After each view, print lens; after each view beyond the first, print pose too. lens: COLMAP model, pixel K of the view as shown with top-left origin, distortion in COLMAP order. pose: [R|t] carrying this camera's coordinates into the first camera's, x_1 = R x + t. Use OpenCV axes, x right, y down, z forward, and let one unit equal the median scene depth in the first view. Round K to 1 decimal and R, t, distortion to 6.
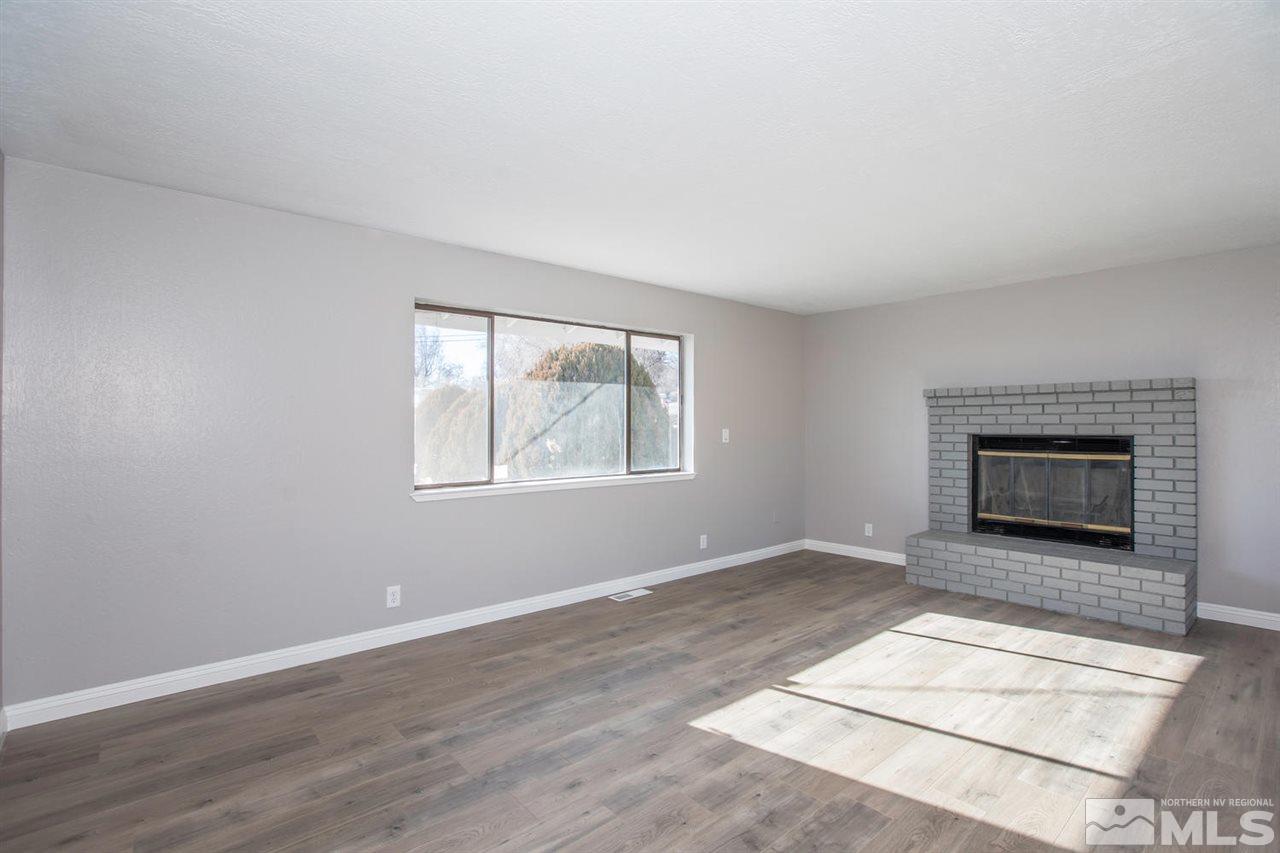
lens RADIAL K [[592.7, 0, 635.5], [0, 592.7, 423.7], [0, 0, 1]] dist [-0.043131, 0.001135]
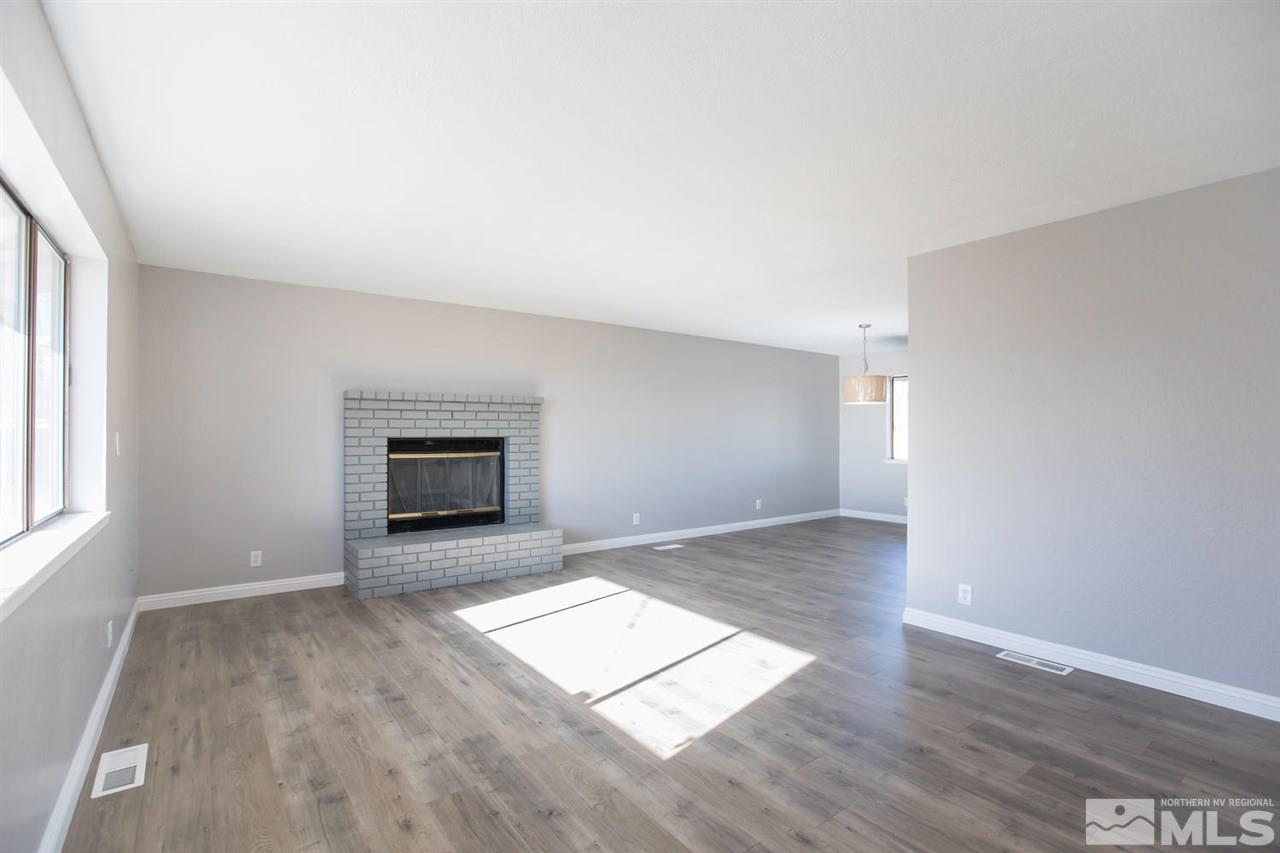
lens RADIAL K [[592.7, 0, 634.2], [0, 592.7, 432.1], [0, 0, 1]] dist [-0.043131, 0.001135]
pose [[0.081455, -0.000225, 0.996677, -0.497504], [-0.005338, 0.999986, 0.000662, 0.006318], [-0.996663, -0.005375, 0.081453, 0.594429]]
